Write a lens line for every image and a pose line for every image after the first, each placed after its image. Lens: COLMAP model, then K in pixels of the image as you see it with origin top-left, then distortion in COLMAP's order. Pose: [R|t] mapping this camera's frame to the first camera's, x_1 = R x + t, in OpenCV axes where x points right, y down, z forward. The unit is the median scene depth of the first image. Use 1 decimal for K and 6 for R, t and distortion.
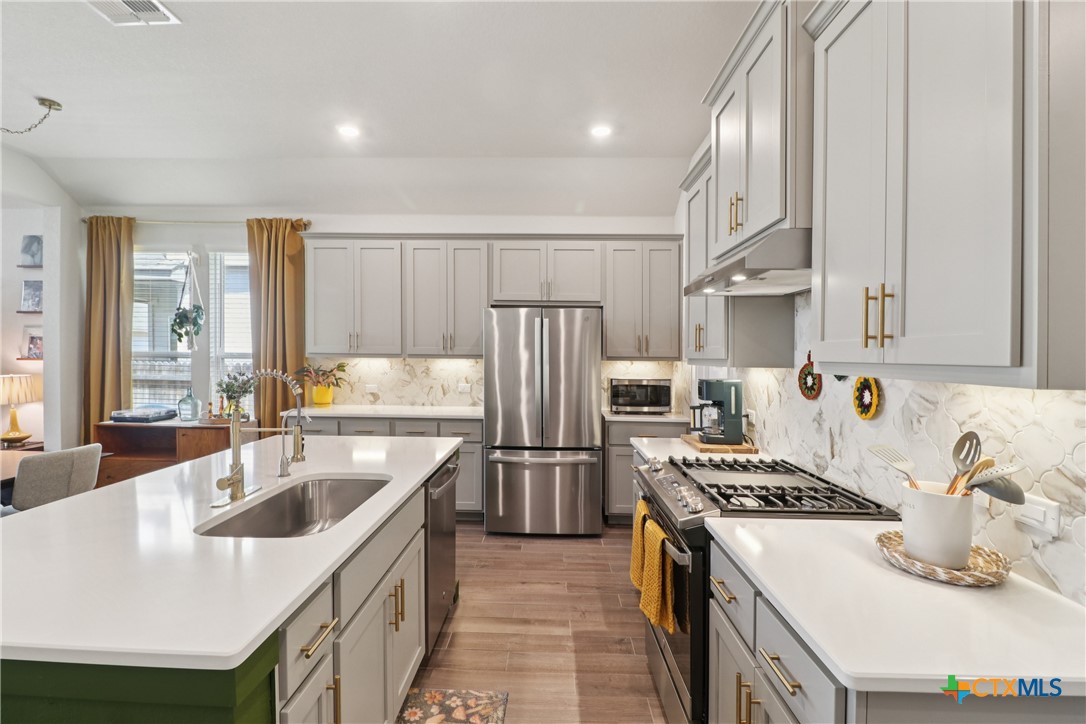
lens RADIAL K [[513.2, 0, 535.7], [0, 513.2, 362.8], [0, 0, 1]] dist [-0.002773, -0.008075]
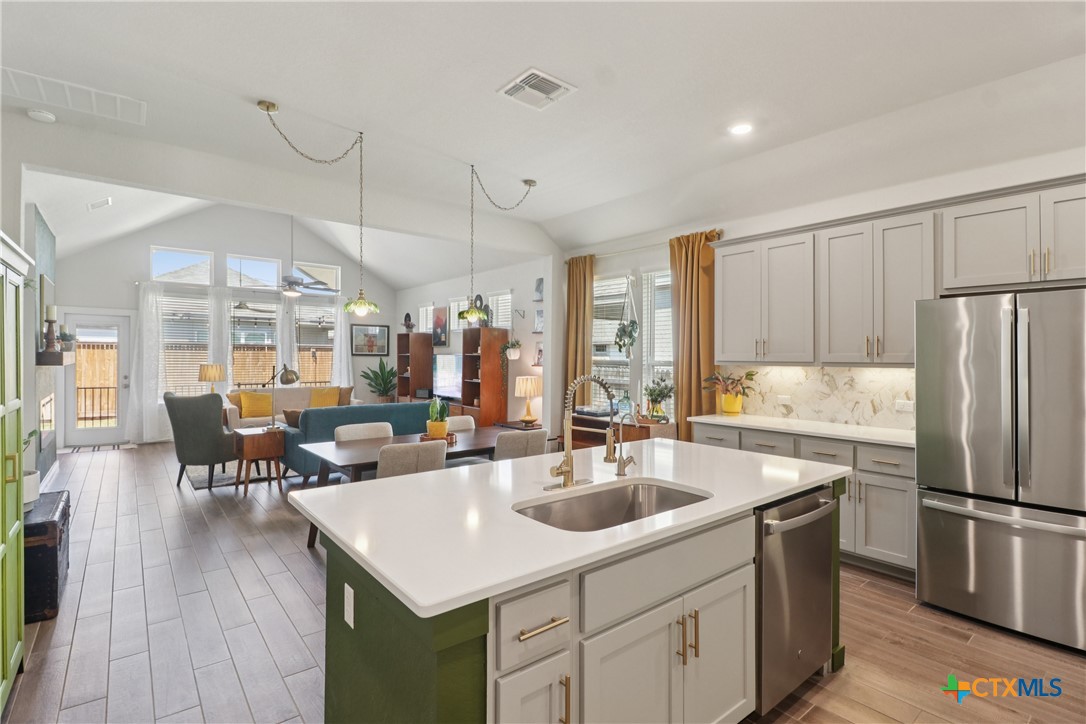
lens RADIAL K [[513.2, 0, 535.5], [0, 513.2, 362.0], [0, 0, 1]] dist [-0.002773, -0.008075]
pose [[0.647427, -0.000644, -0.762127, 0.092426], [-0.014512, 0.999808, -0.013172, 0.001337], [0.761990, 0.019588, 0.647293, 0.075458]]
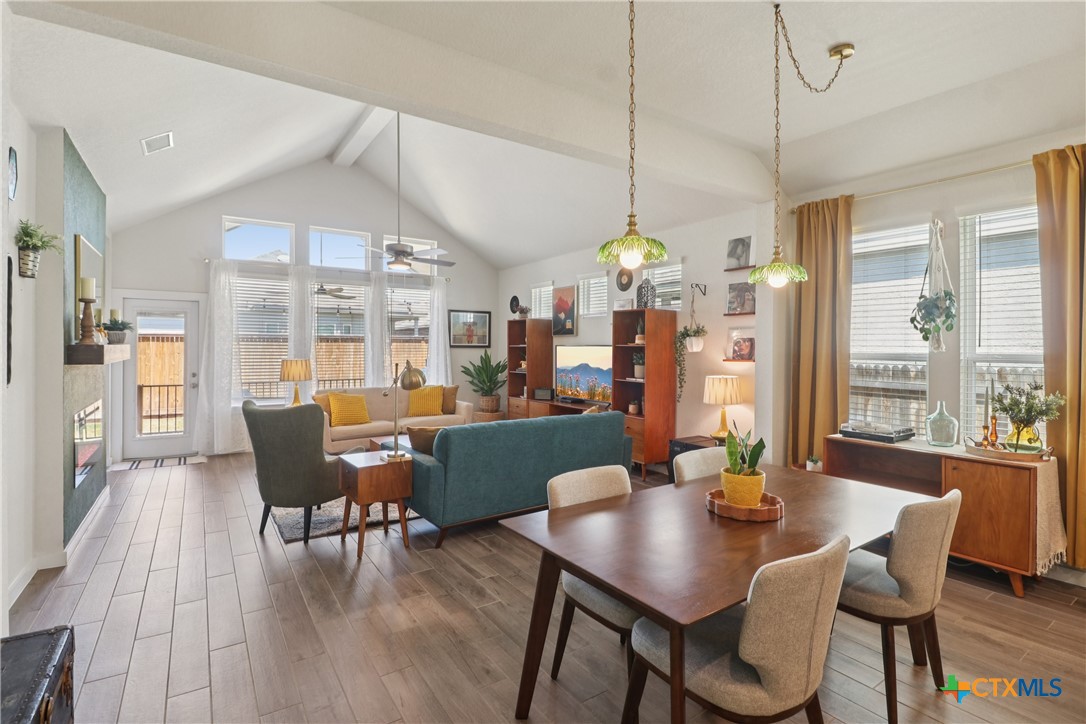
lens RADIAL K [[513.2, 0, 544.0], [0, 513.2, 349.3], [0, 0, 1]] dist [-0.002773, -0.008075]
pose [[0.583175, -0.008731, -0.812299, -0.417849], [-0.011239, 0.999760, -0.018816, -0.006618], [0.812269, 0.020103, 0.582937, 0.099158]]
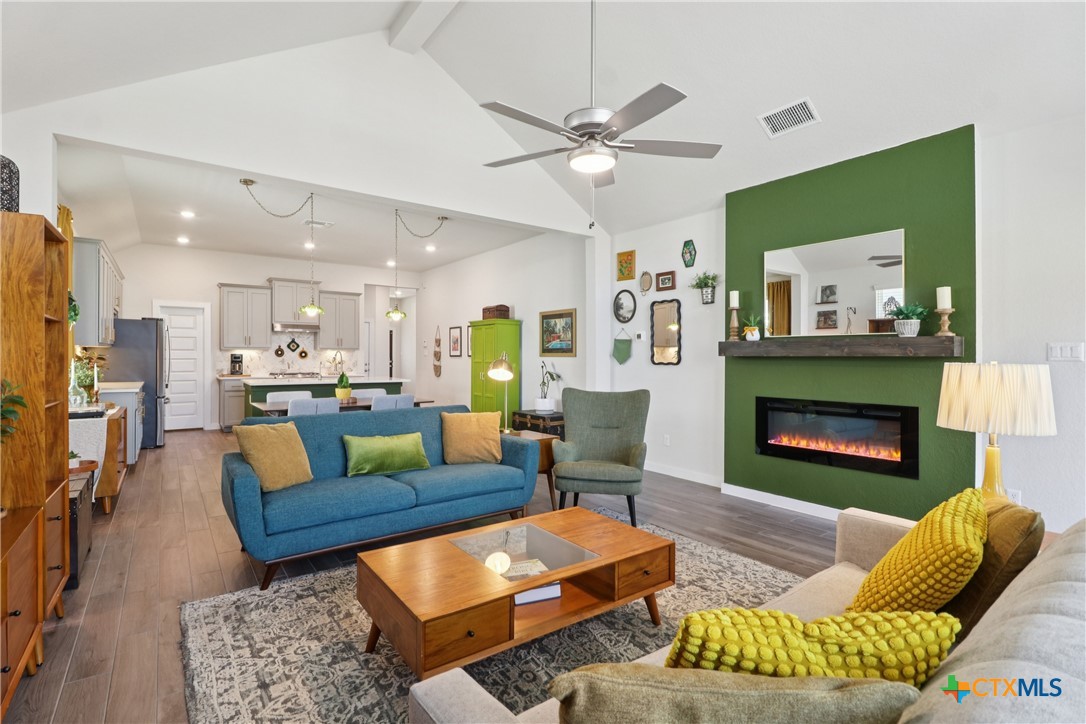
lens RADIAL K [[513.2, 0, 535.5], [0, 513.2, 361.5], [0, 0, 1]] dist [-0.002773, -0.008075]
pose [[-0.622123, -0.012848, 0.782814, -3.682889], [0.007155, 0.999730, 0.022095, 0.029434], [-0.782887, 0.019347, -0.621863, 1.789088]]
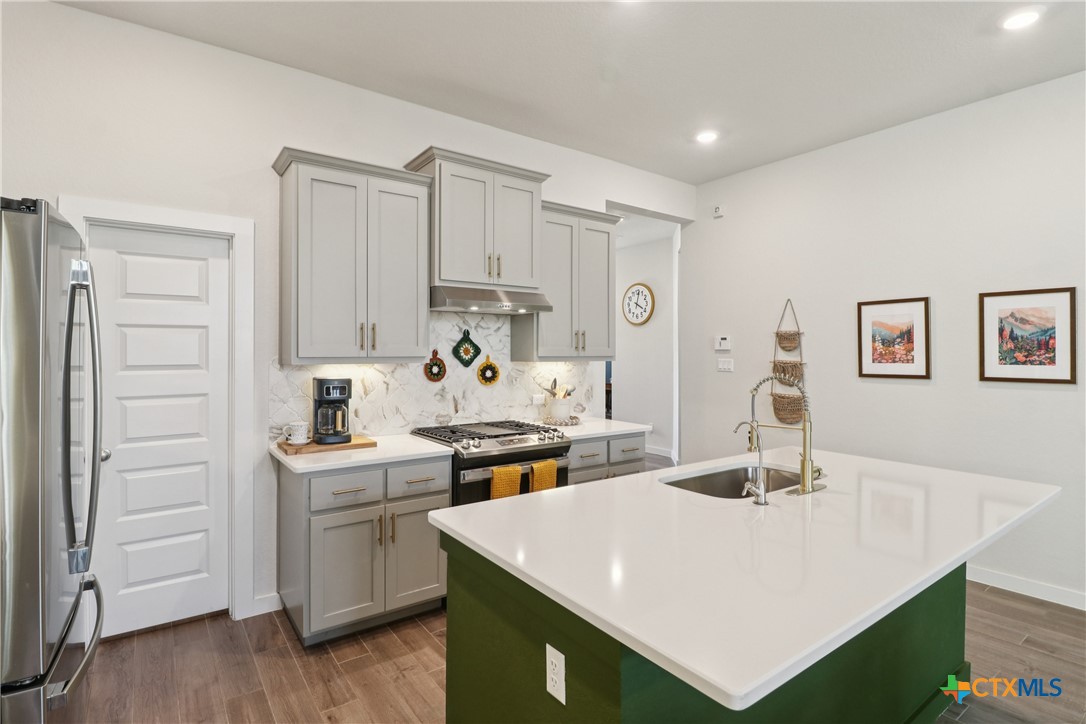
lens RADIAL K [[513.2, 0, 539.8], [0, 513.2, 355.4], [0, 0, 1]] dist [-0.002773, -0.008075]
pose [[-0.607372, -0.003365, 0.794410, -0.789621], [0.010677, 0.999866, 0.012399, -0.019868], [-0.794346, 0.016013, -0.607255, 1.526683]]
